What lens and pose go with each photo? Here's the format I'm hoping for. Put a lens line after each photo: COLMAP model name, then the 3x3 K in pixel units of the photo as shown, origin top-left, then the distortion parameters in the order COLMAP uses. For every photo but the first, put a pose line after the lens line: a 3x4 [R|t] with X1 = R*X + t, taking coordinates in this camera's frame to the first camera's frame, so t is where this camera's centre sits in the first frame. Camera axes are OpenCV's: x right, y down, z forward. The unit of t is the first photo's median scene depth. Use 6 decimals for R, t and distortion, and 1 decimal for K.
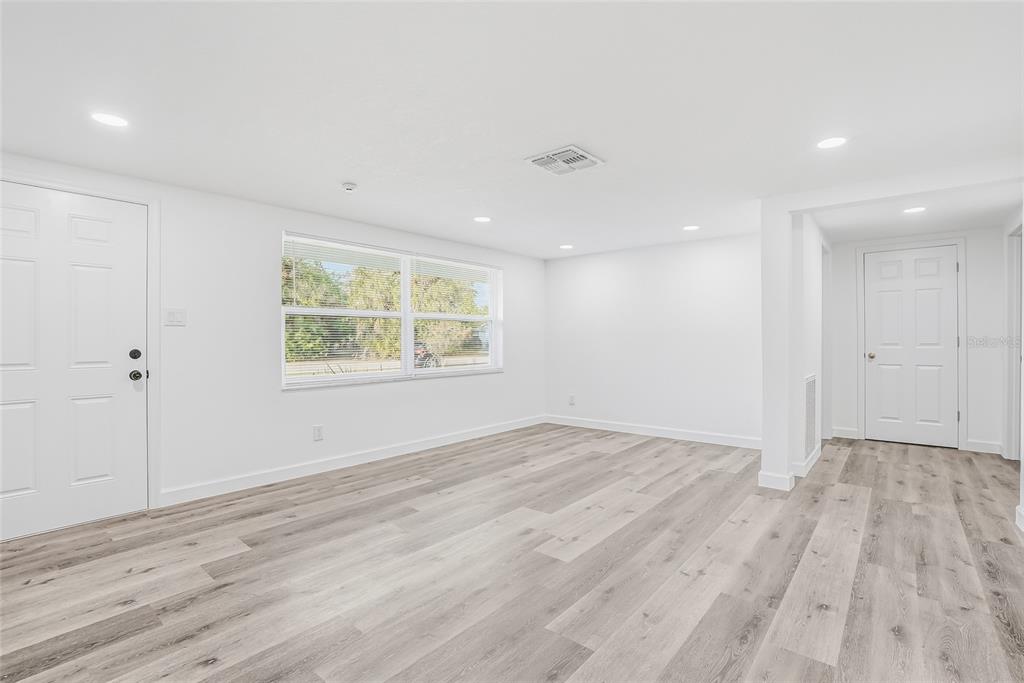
lens RADIAL K [[480.3, 0, 513.8], [0, 480.3, 338.5], [0, 0, 1]] dist [-0.066785, 0.030688]
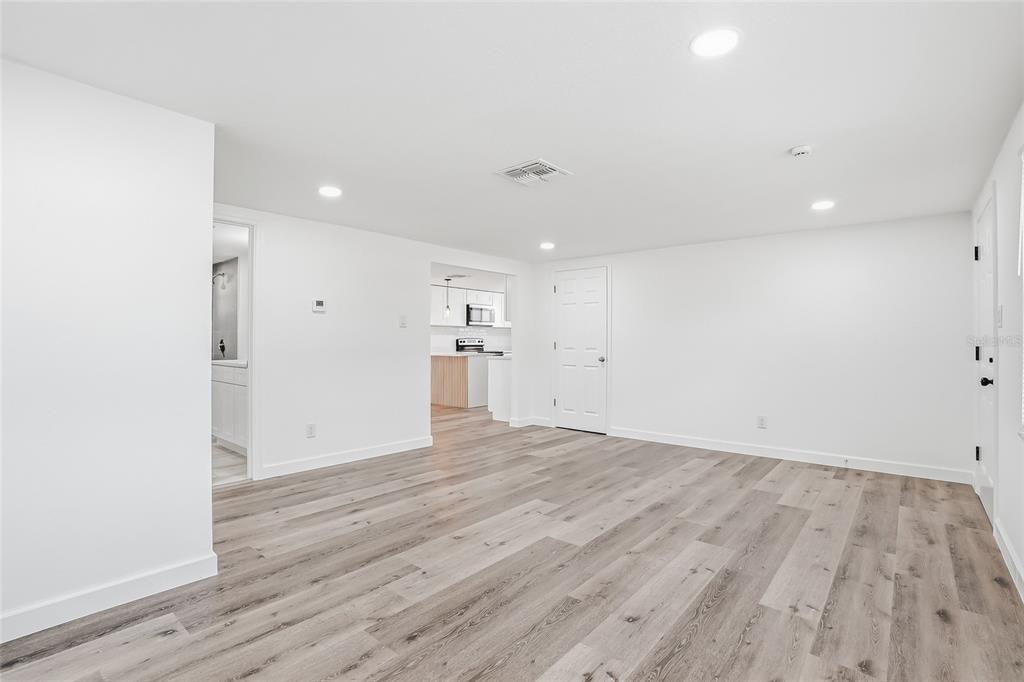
lens RADIAL K [[480.3, 0, 513.8], [0, 480.3, 338.0], [0, 0, 1]] dist [-0.066785, 0.030688]
pose [[-0.999979, 0.000500, 0.006438, 0.138687], [0.000466, 0.999986, -0.005301, -0.004317], [-0.006440, -0.005298, -0.999965, 1.959094]]
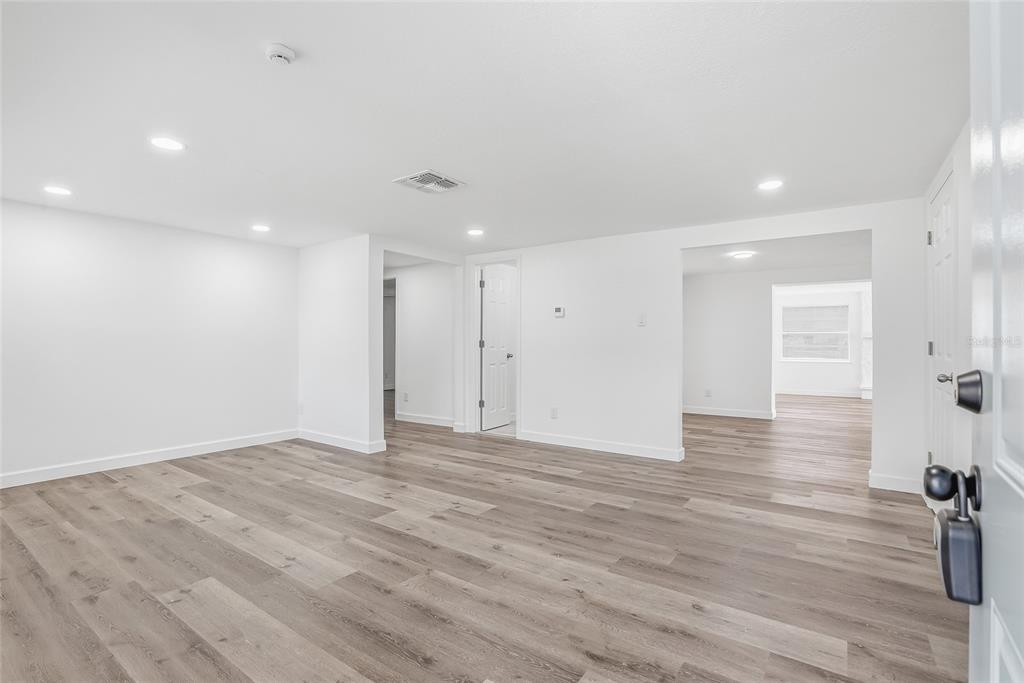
lens RADIAL K [[477.4, 0, 514.4], [0, 477.4, 345.4], [0, 0, 1]] dist [-0.066717, 0.029413]
pose [[-0.090689, -0.002053, 0.995877, -0.987358], [-0.001482, 0.999997, 0.001926, 0.011211], [-0.995878, -0.001302, -0.090692, 0.862386]]
